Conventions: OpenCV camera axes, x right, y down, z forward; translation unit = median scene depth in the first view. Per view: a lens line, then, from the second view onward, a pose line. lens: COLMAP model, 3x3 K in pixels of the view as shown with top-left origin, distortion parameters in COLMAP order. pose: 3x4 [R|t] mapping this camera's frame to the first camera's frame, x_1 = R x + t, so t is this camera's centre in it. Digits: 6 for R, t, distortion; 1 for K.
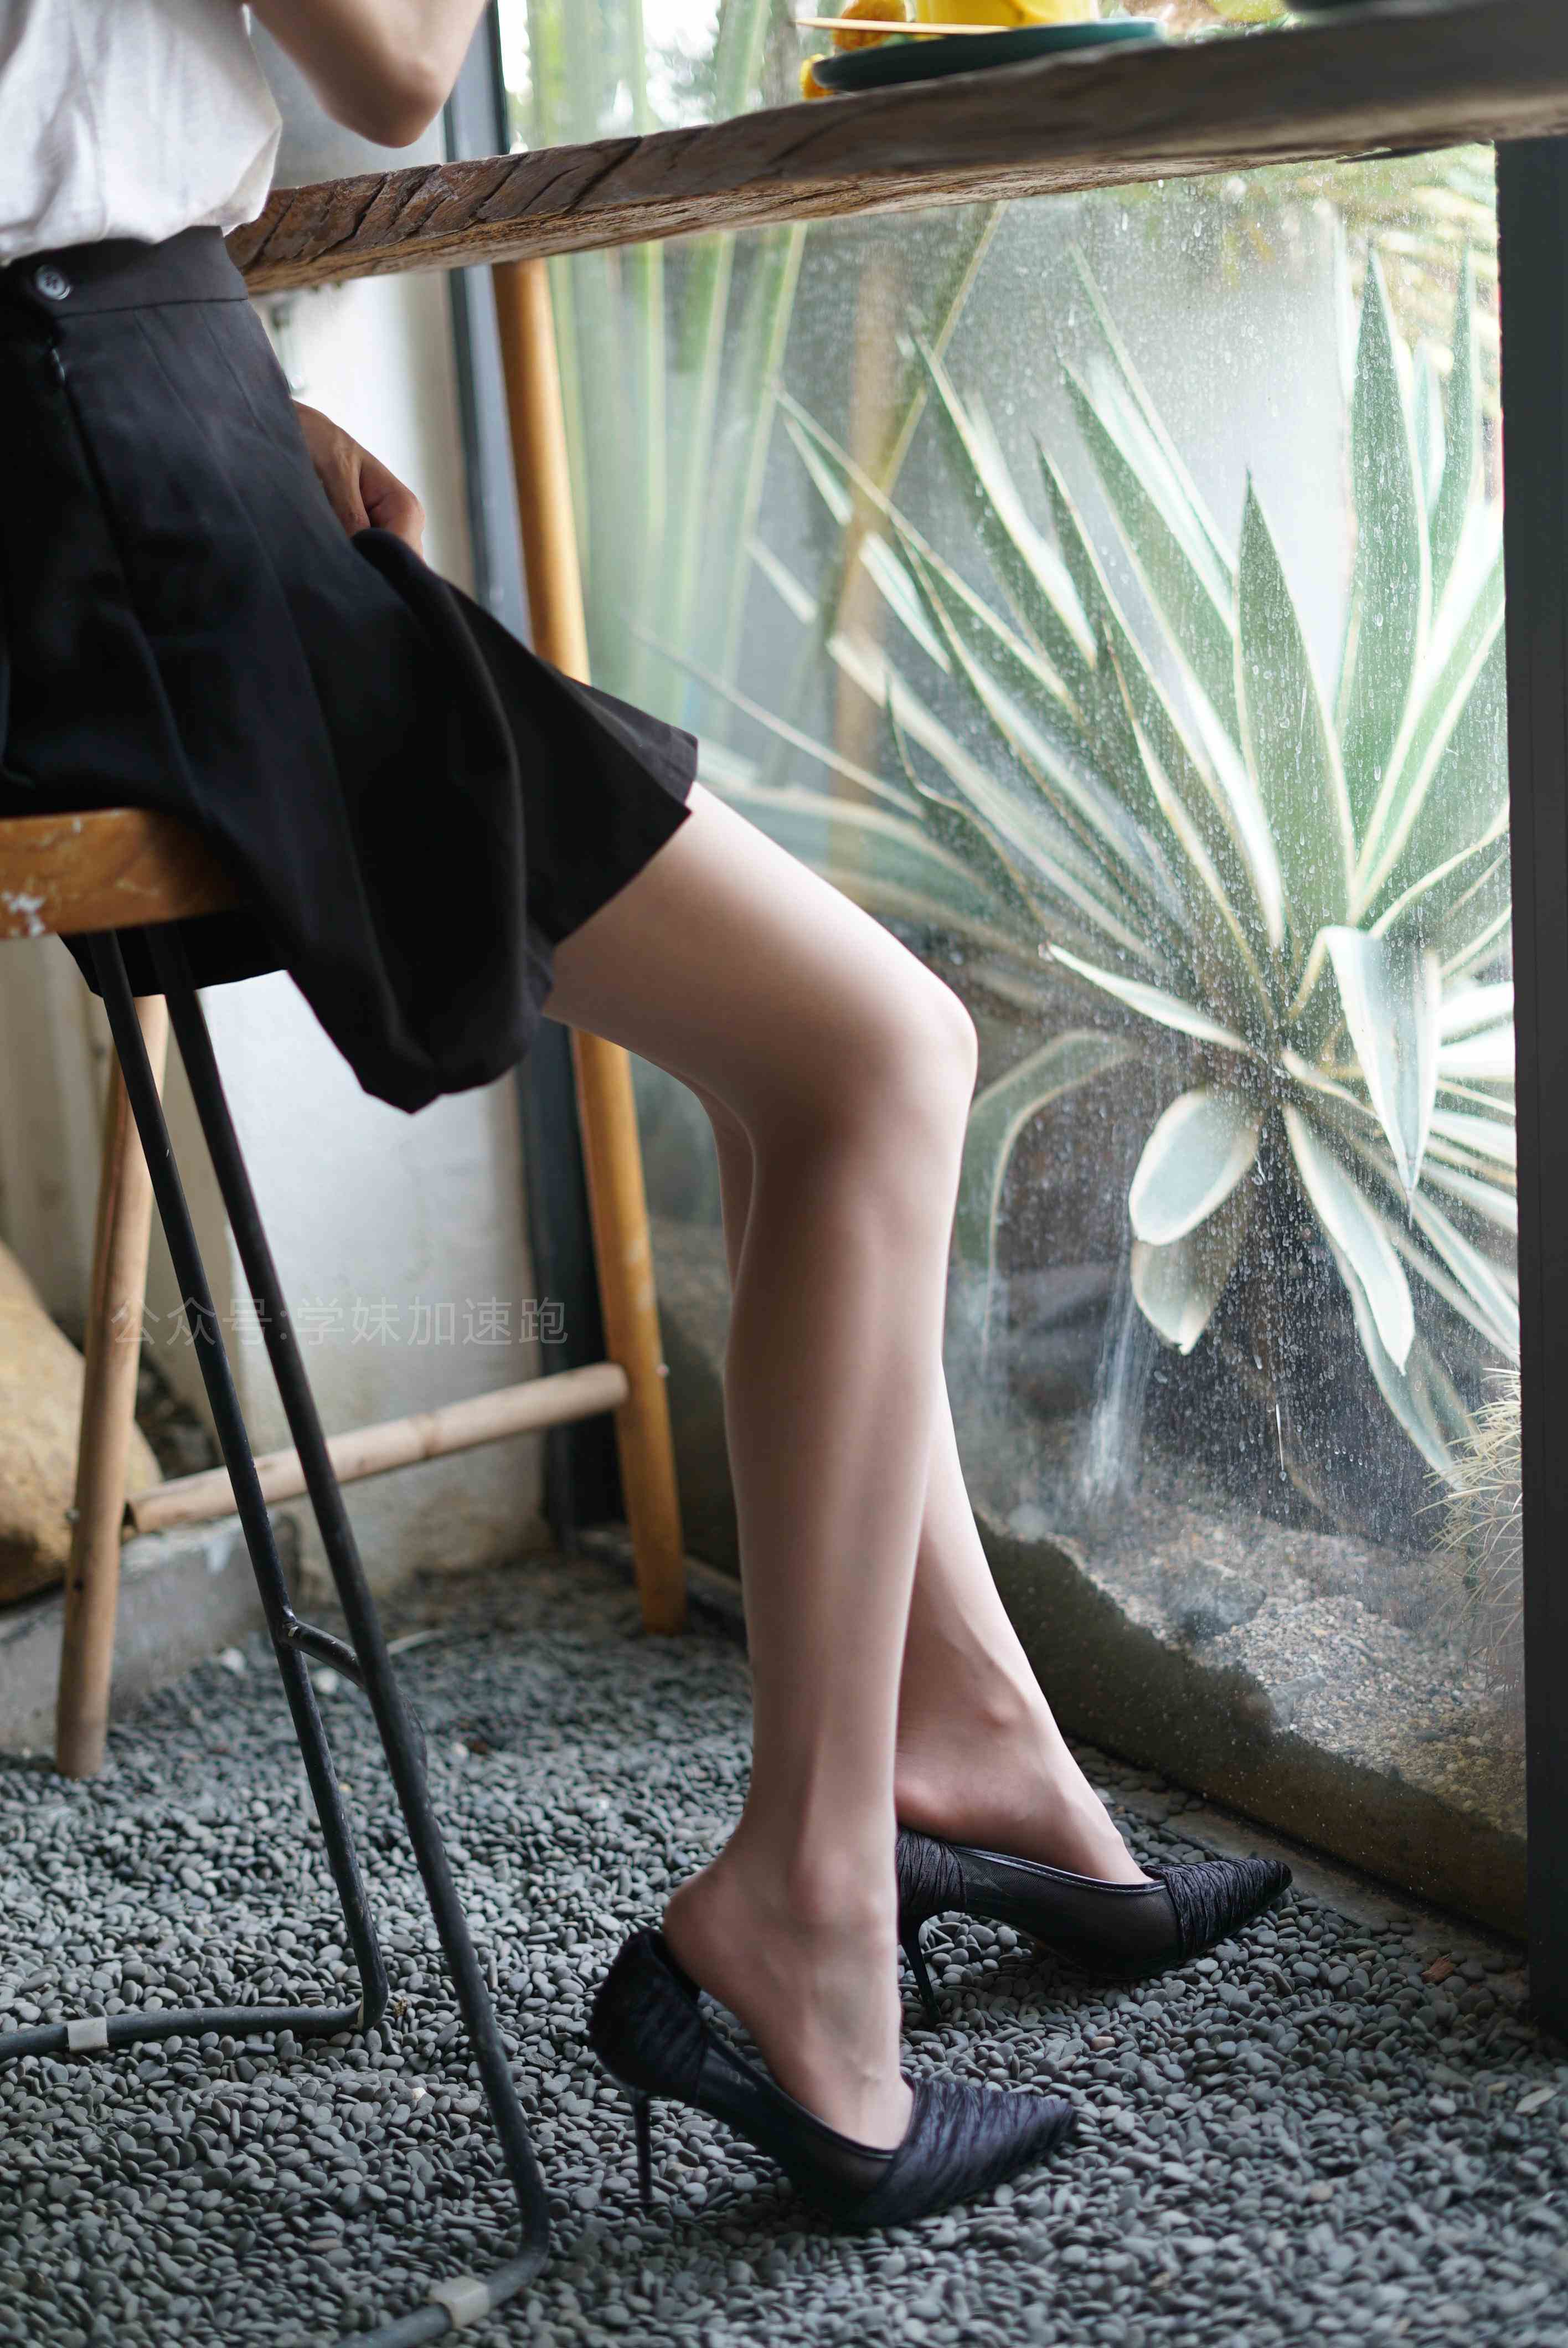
lens RADIAL K [[3477.3, 0, 793.1], [0, 3477.3, 1167.5], [0, 0, 1]] dist [-0.043655, 0.000000]
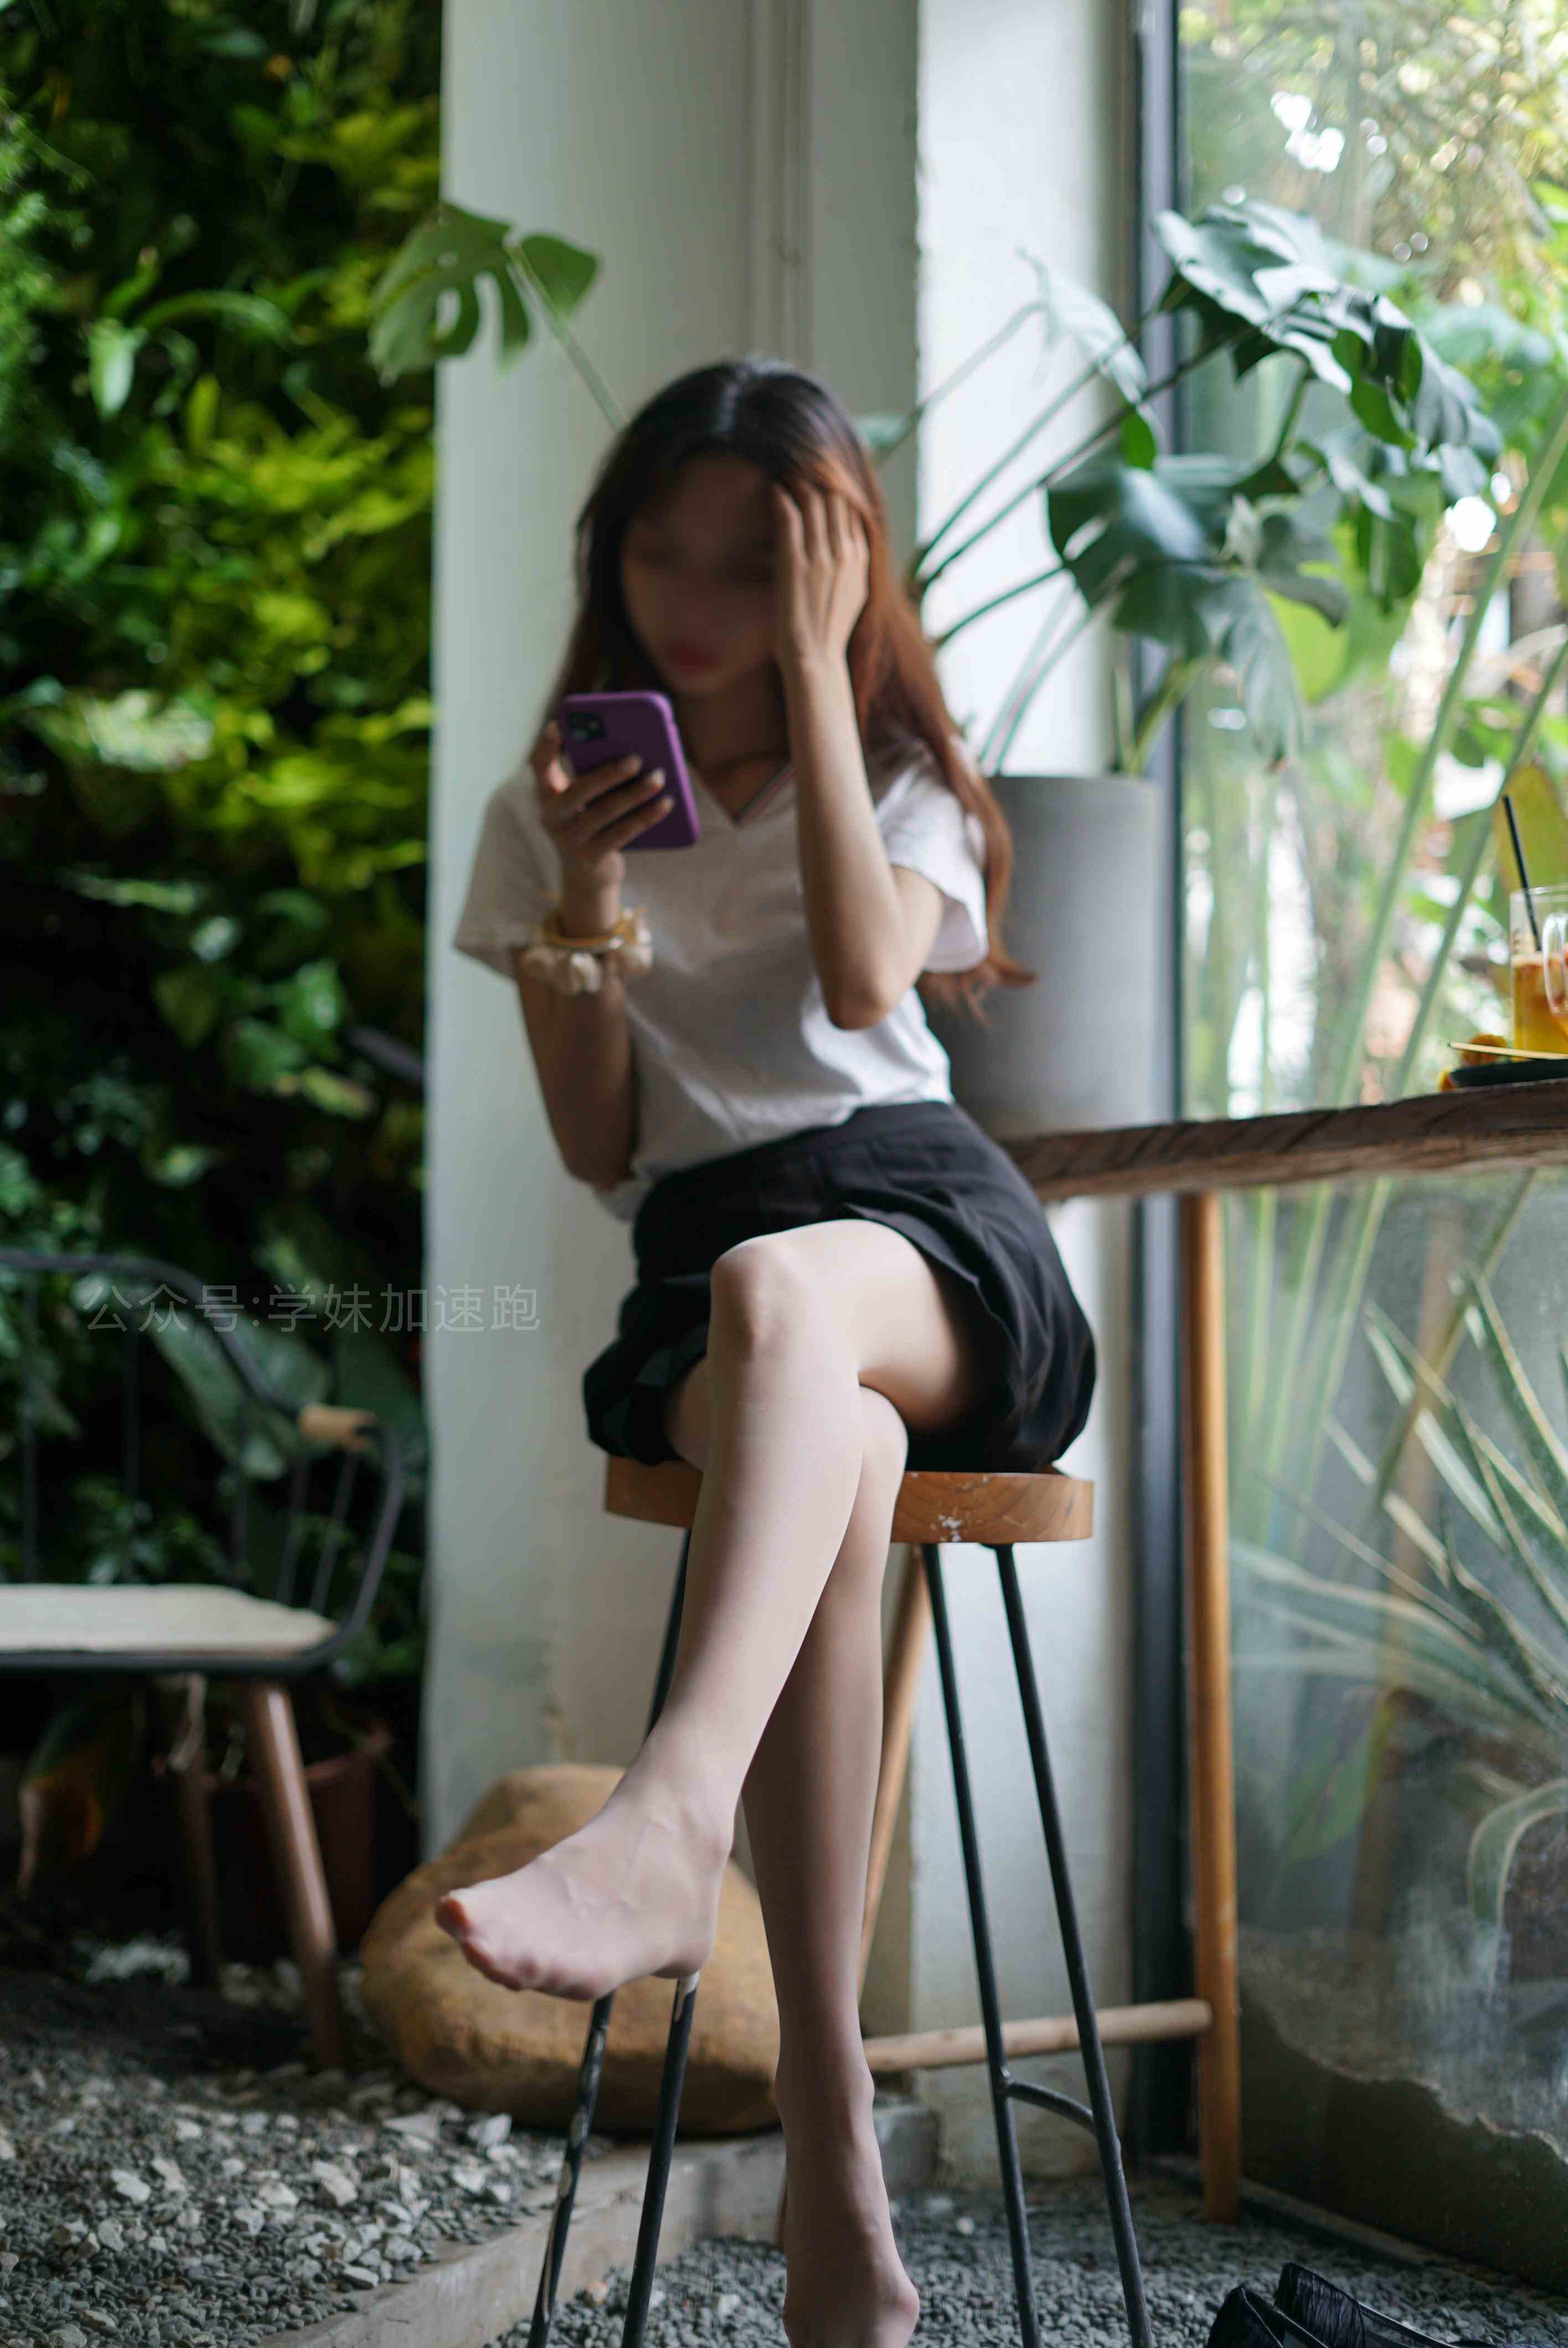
lens RADIAL K [[3477.3, 0, 774.0], [0, 3477.3, 1166.1], [0, 0, 1]] dist [-0.043655, 0.000000]
pose [[0.988343, 0.062367, -0.138886, -0.055118], [-0.098758, 0.956908, -0.273083, 0.145805], [0.115869, 0.283616, 0.951912, -0.420075]]
